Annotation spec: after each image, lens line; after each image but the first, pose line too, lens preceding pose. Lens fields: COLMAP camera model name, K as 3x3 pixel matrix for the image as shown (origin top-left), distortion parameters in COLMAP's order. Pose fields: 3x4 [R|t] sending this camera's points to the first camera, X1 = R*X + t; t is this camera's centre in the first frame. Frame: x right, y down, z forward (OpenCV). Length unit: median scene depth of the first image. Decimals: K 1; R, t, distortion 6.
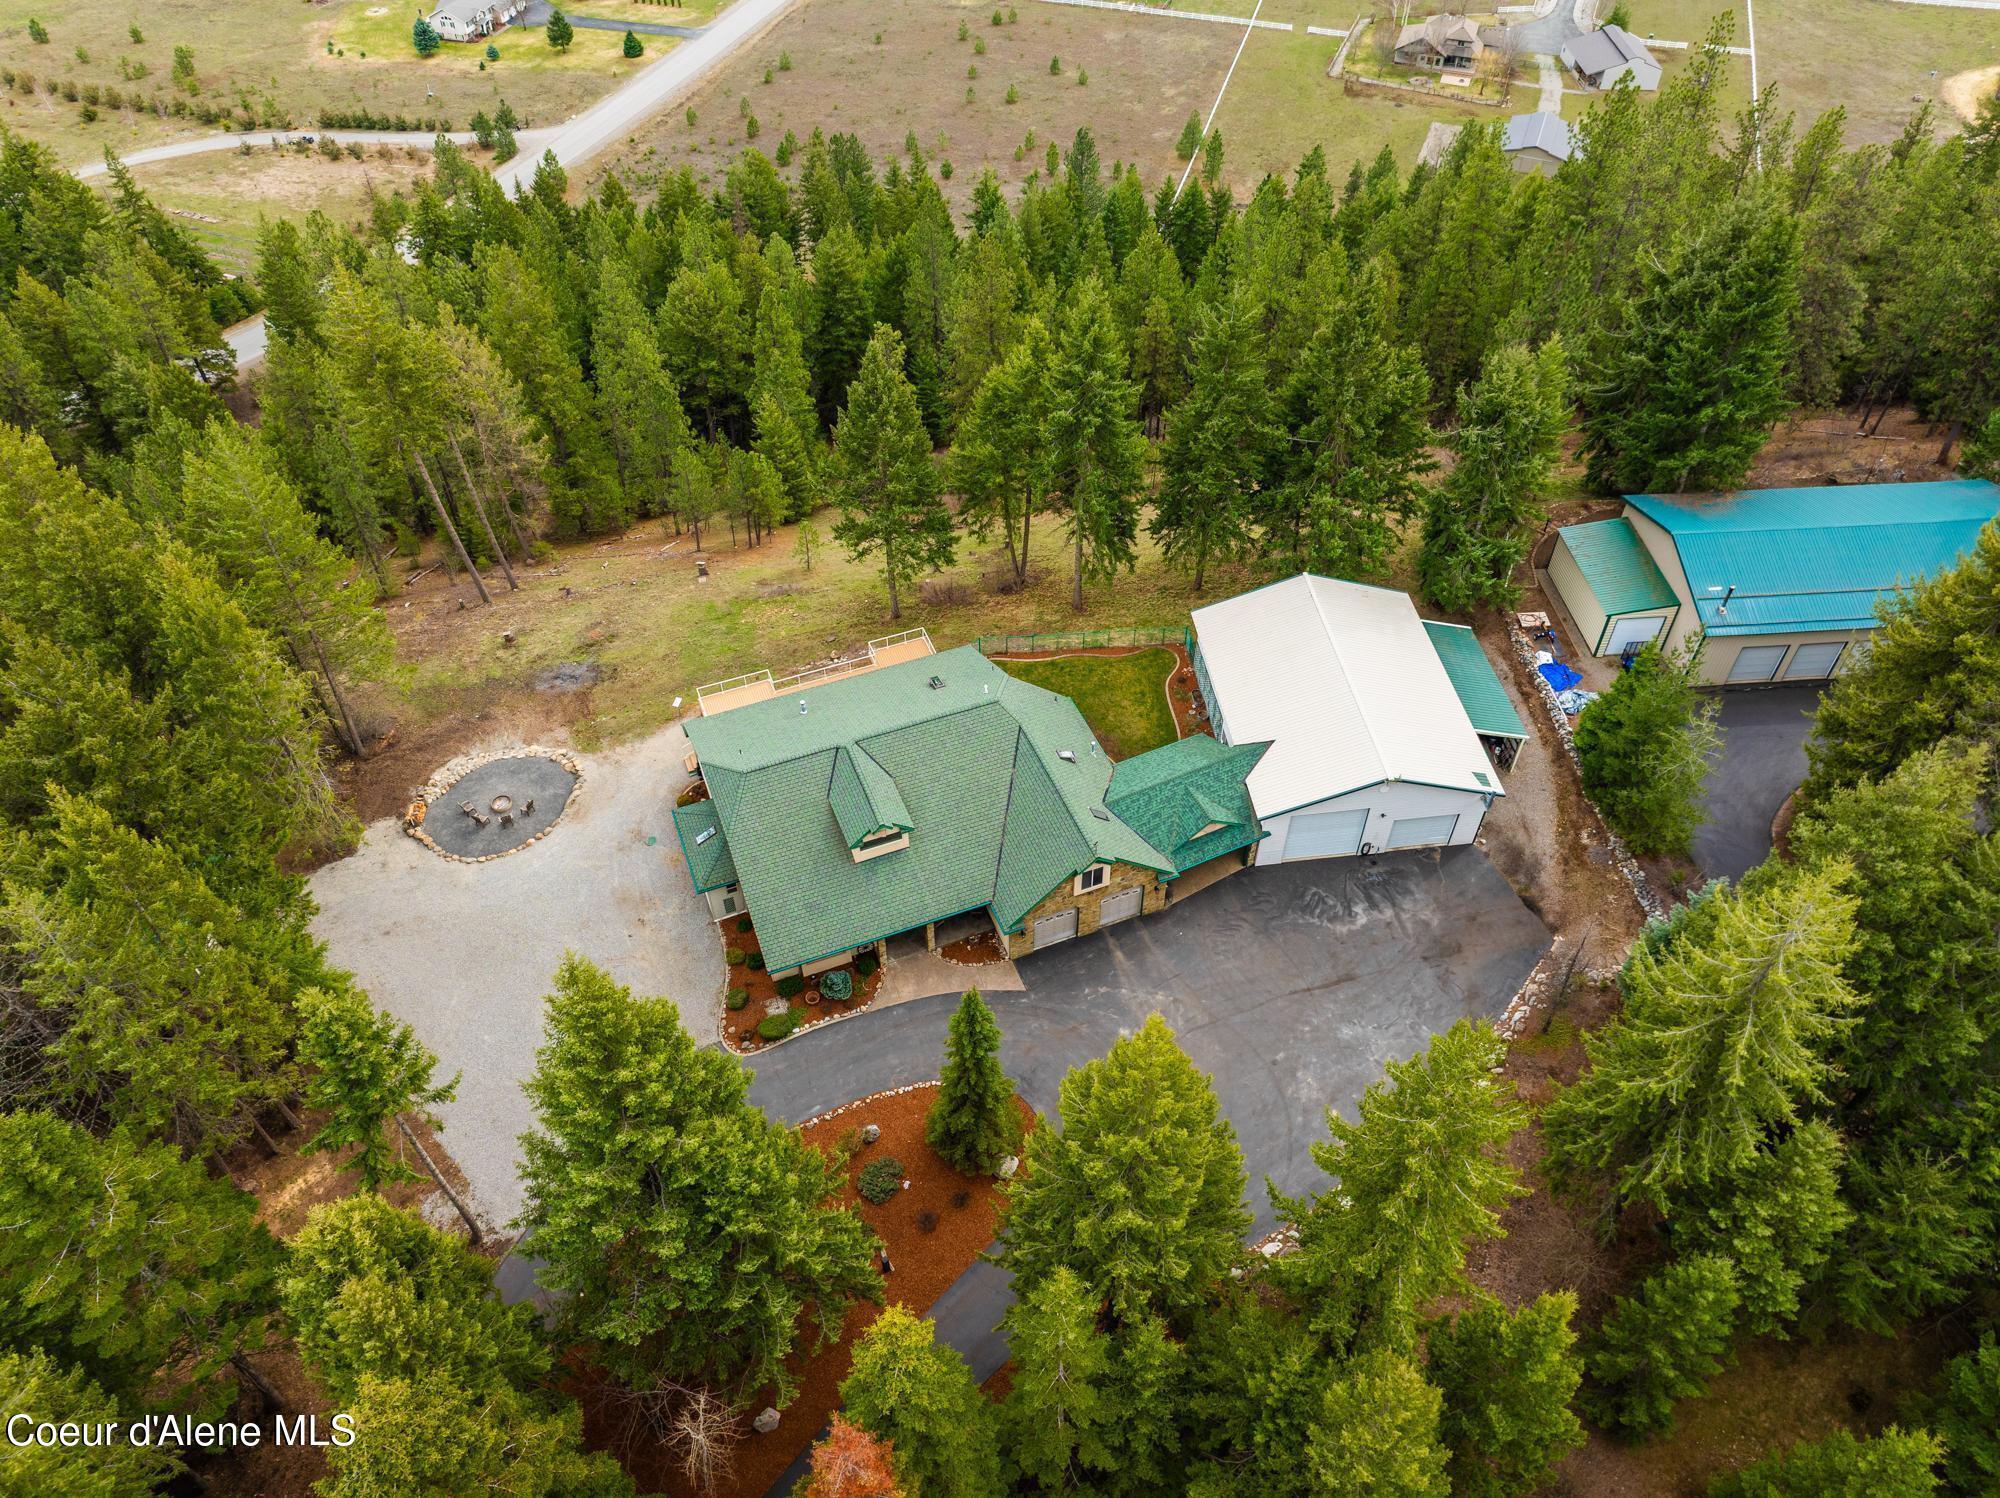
lens RADIAL K [[1413.4, 0, 1008.8], [0, 1413.4, 738.5], [0, 0, 1]] dist [-0.052968, 0.018475]
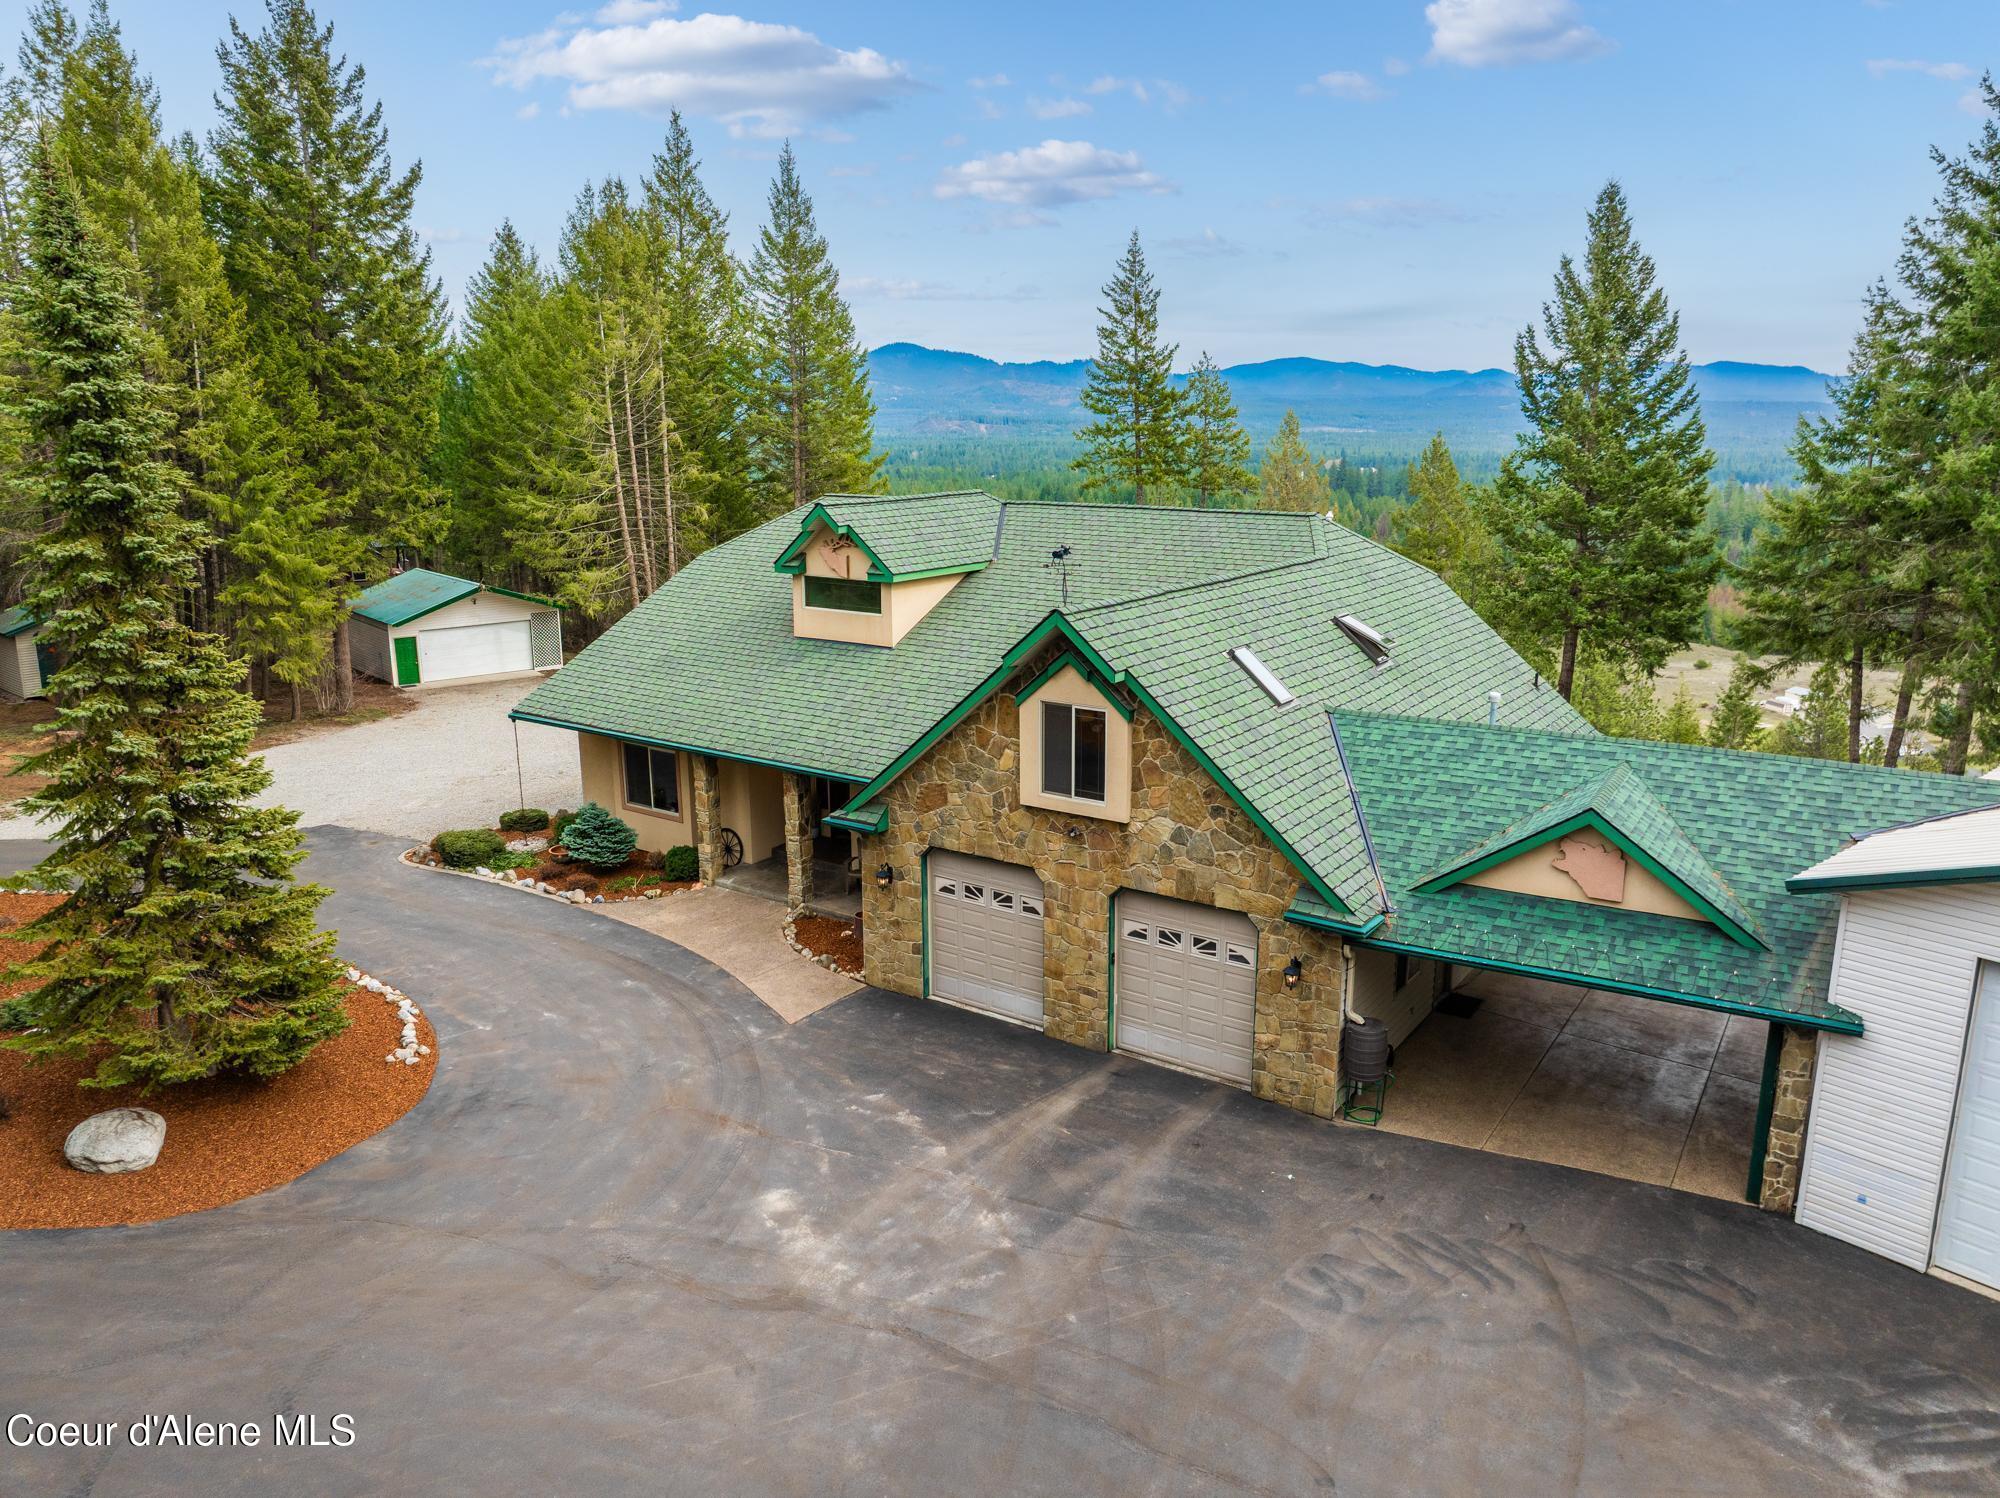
lens RADIAL K [[1413.4, 0, 1009.9], [0, 1413.4, 749.9], [0, 0, 1]] dist [-0.052968, 0.018475]
pose [[0.547227, 0.194488, -0.814075, 0.072918], [-0.607269, 0.761597, -0.226260, 0.042723], [0.575992, 0.618178, 0.534873, 0.201132]]
